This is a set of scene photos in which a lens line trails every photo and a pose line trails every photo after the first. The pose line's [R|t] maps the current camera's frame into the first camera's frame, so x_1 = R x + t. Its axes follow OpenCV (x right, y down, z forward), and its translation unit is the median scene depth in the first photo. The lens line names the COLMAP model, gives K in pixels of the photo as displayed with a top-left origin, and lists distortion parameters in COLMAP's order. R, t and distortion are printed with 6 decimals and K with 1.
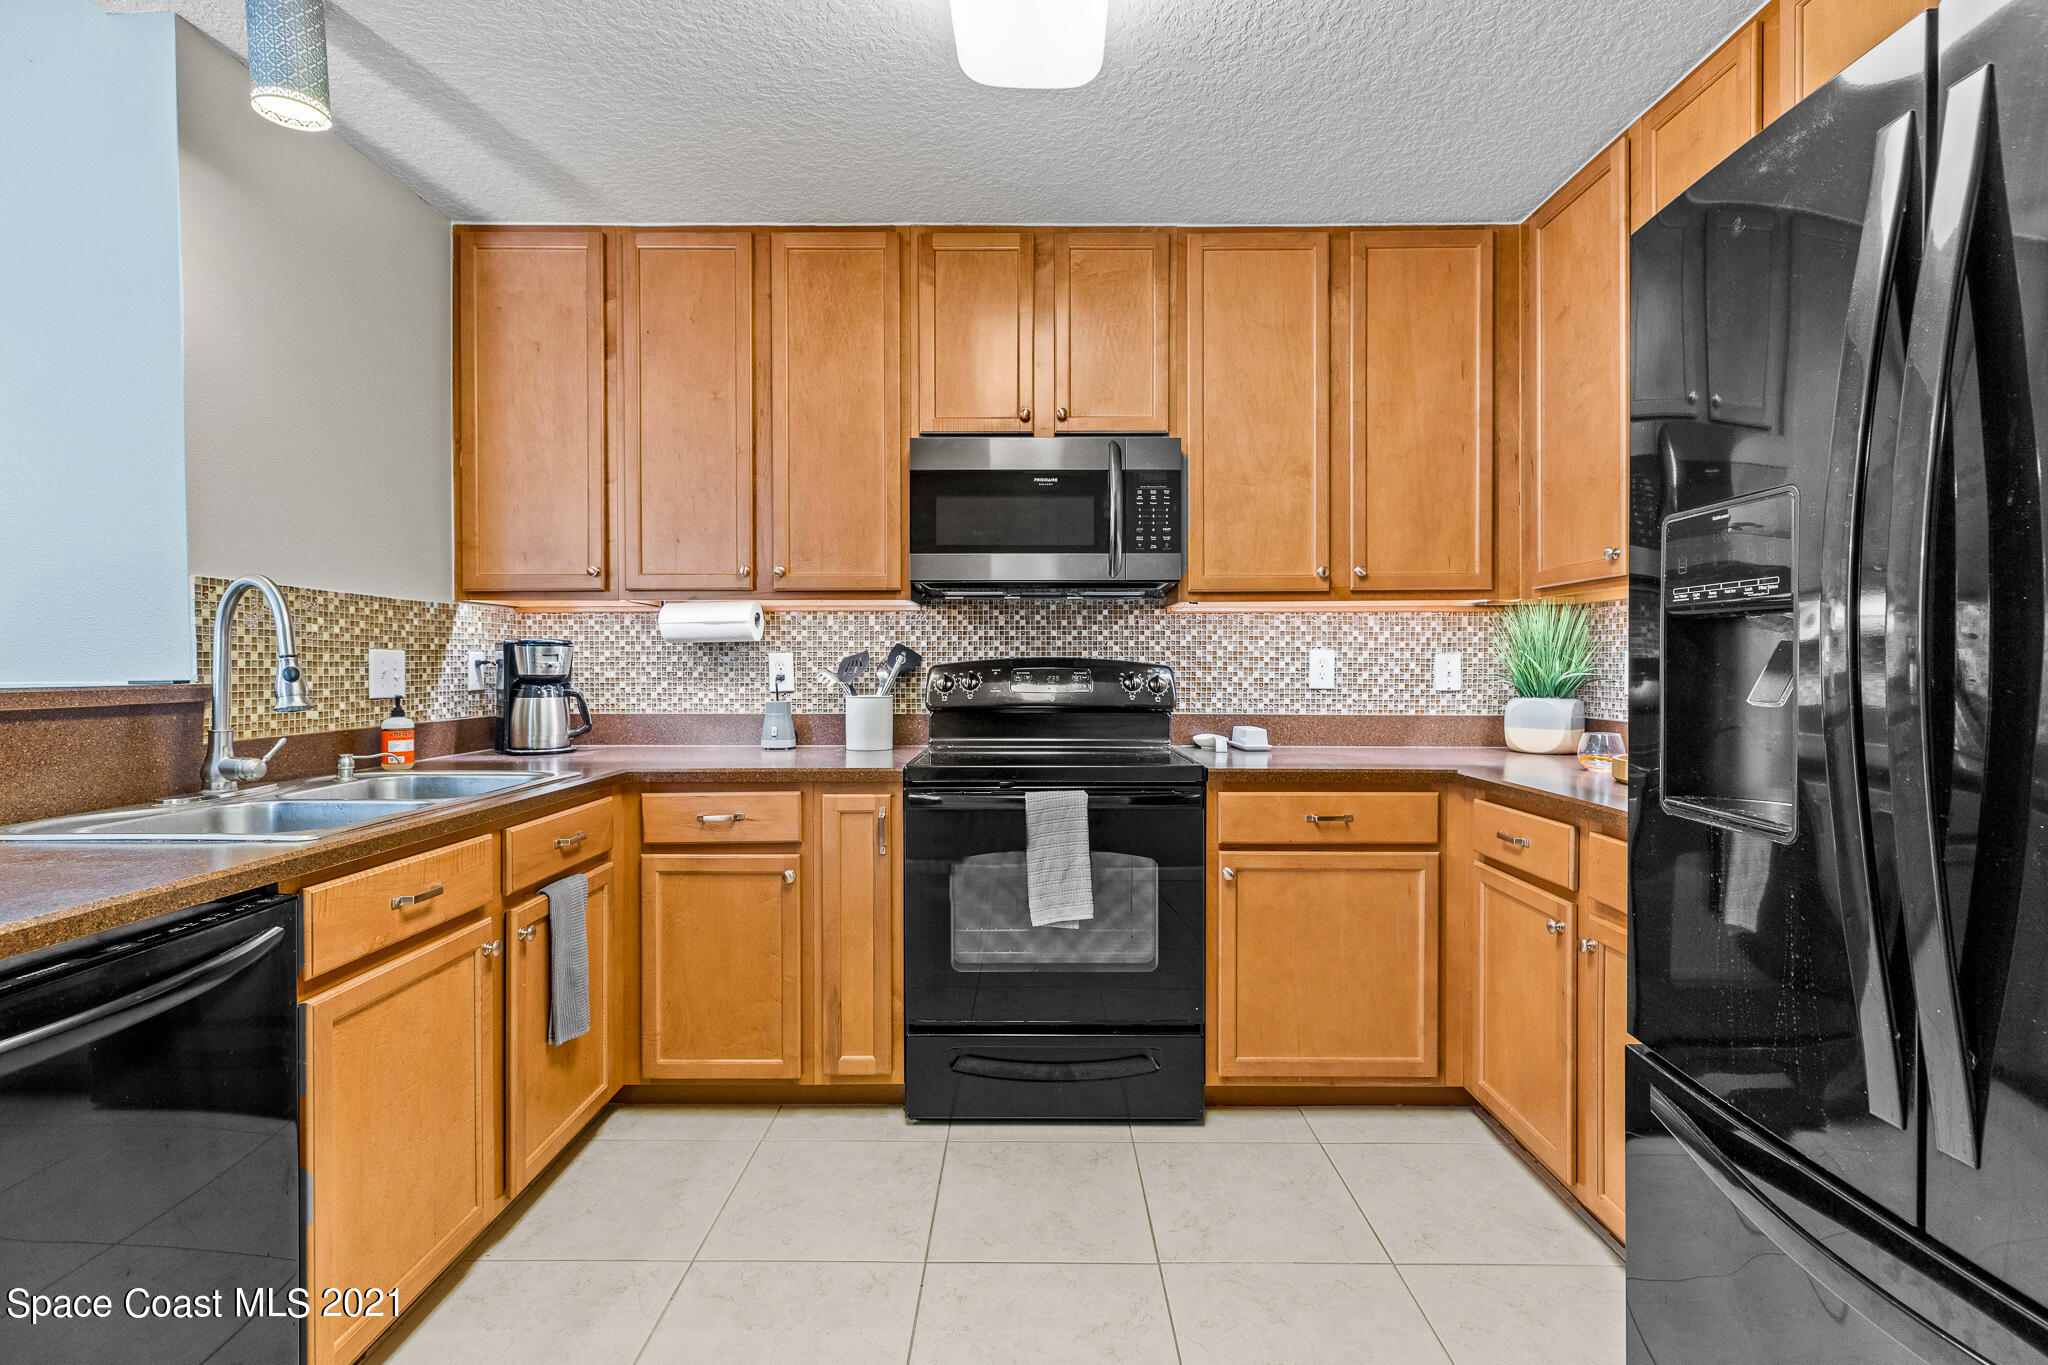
lens RADIAL K [[919.7, 0, 1025.4], [0, 919.7, 667.8], [0, 0, 1]] dist [0.002006, 0.000247]
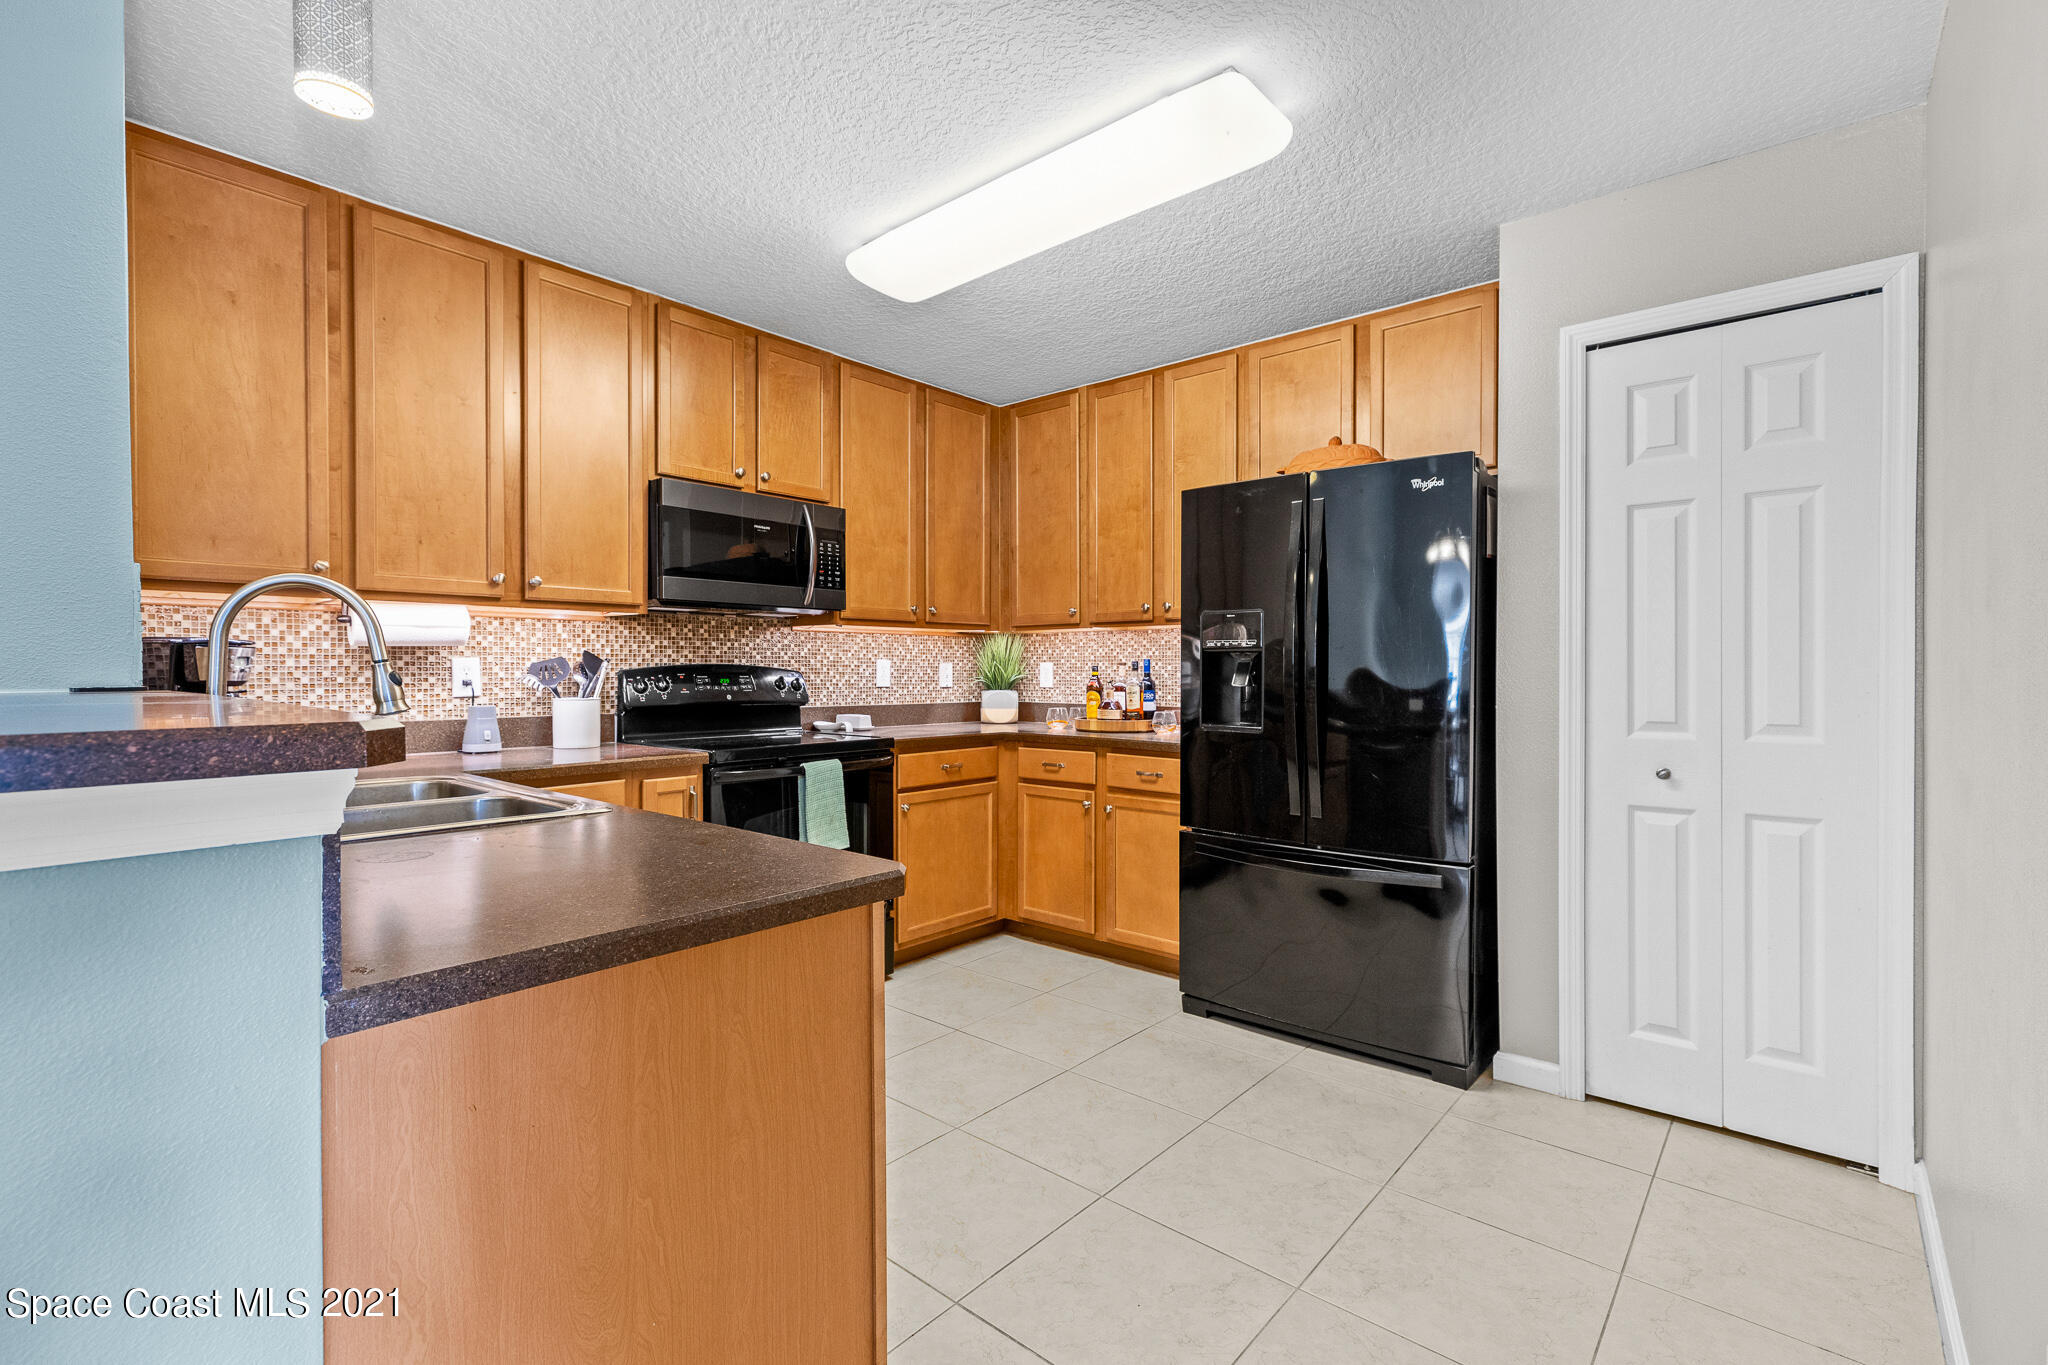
lens RADIAL K [[915.4, 0, 1023.0], [0, 915.4, 672.8], [0, 0, 1]] dist [0.002062, -0.000110]
pose [[0.651915, -0.001113, 0.758291, -0.648655], [0.001104, 0.999999, 0.000518, 0.000272], [-0.758291, 0.000499, 0.651916, -0.107447]]
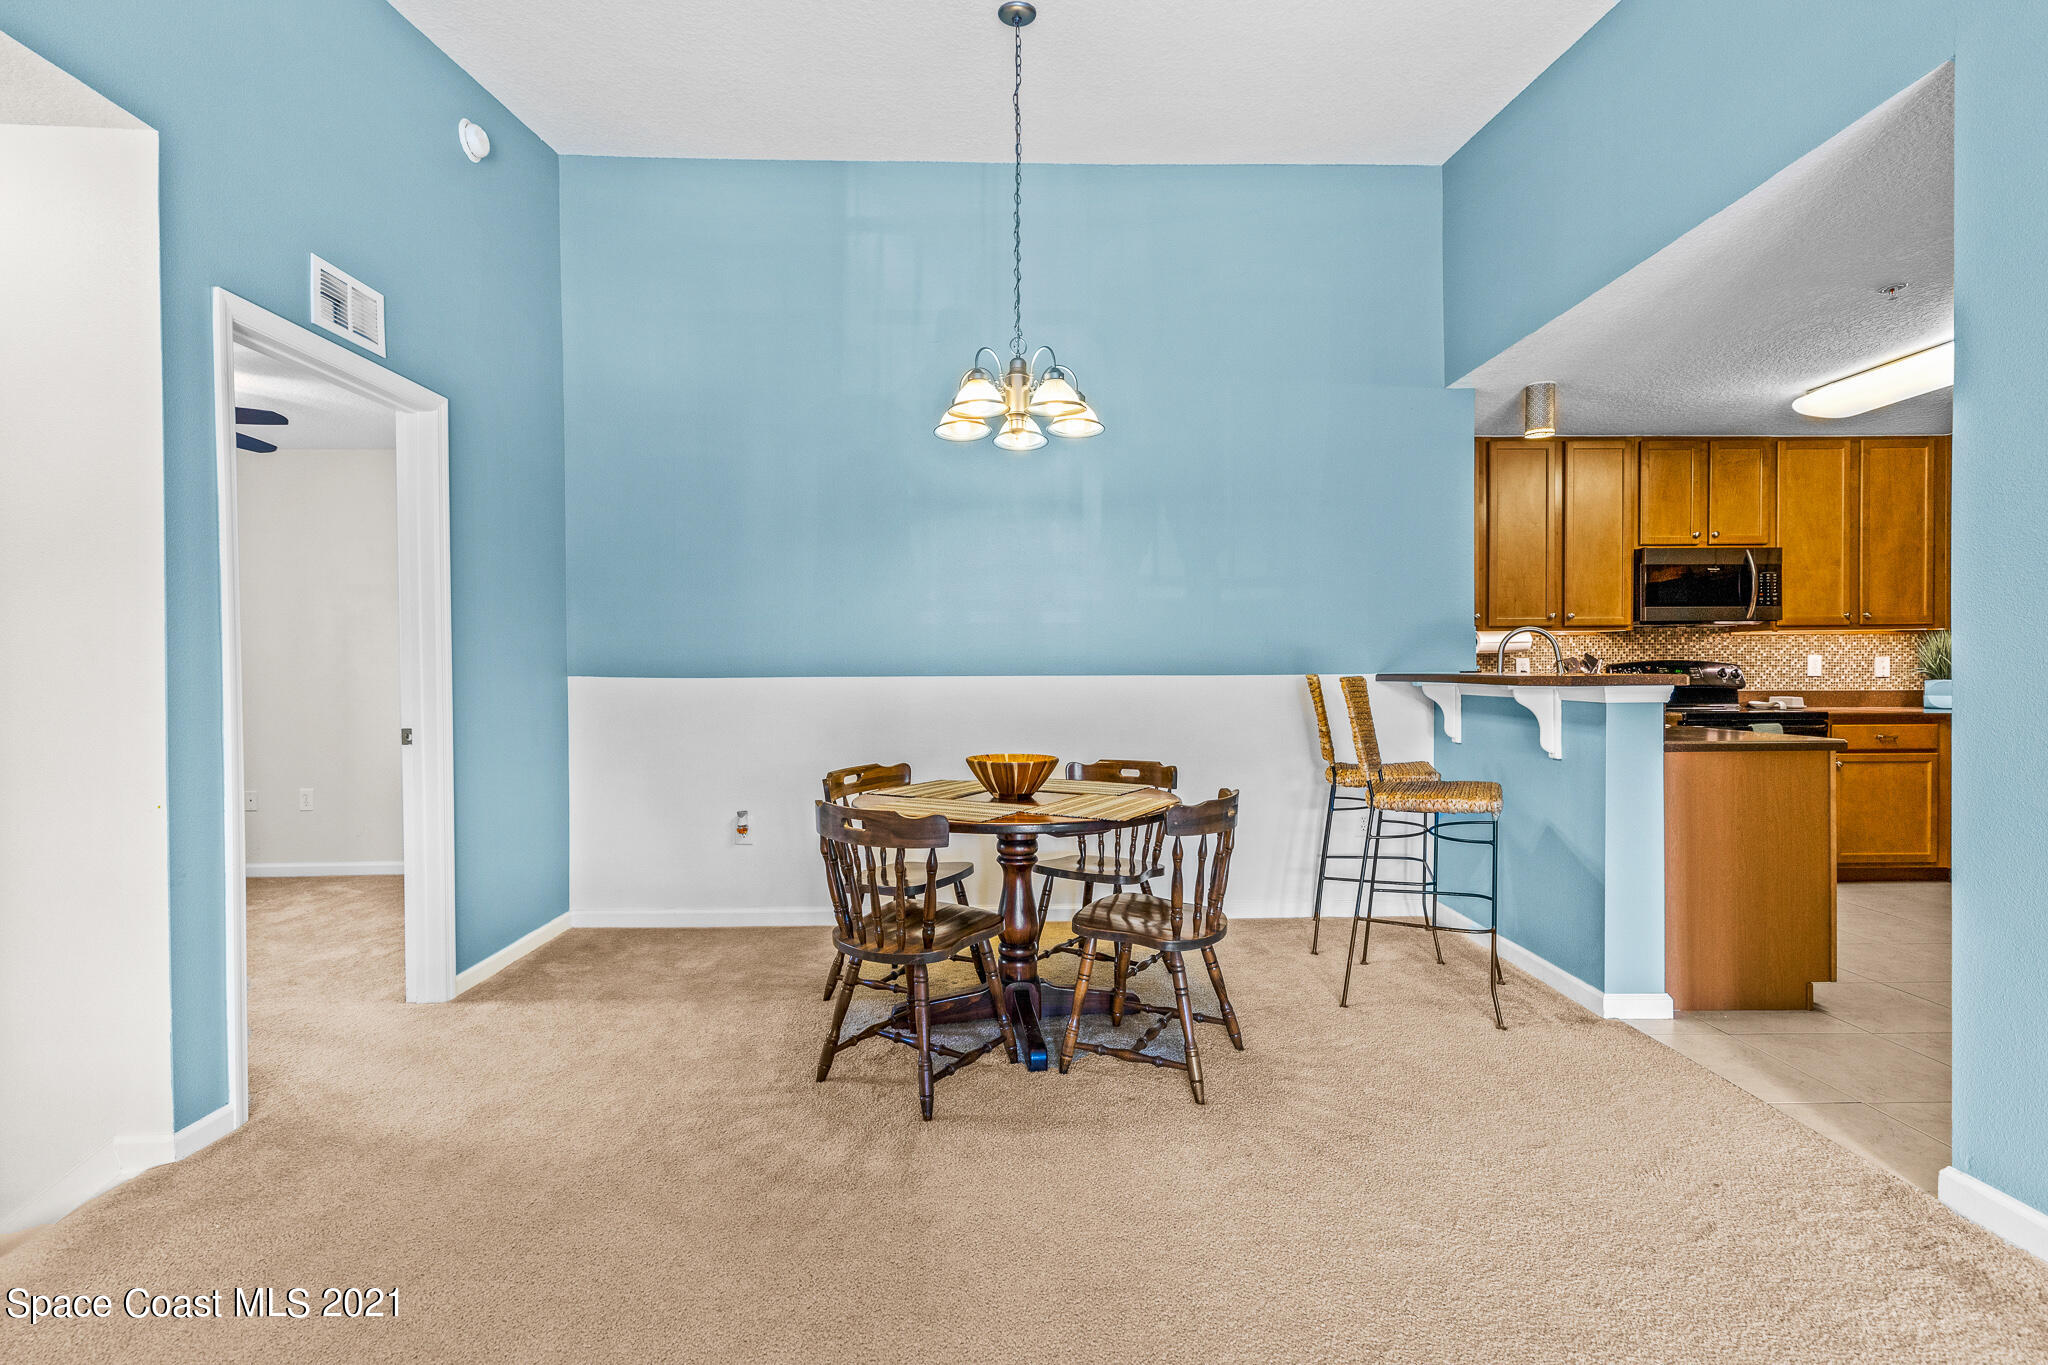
lens RADIAL K [[919.0, 0, 1025.8], [0, 919.0, 677.2], [0, 0, 1]] dist [0.003387, -0.000031]
pose [[0.999782, -0.005766, 0.020086, -1.340321], [0.005623, 0.999958, 0.007191, 0.002600], [-0.020127, -0.007076, 0.999772, -0.840453]]
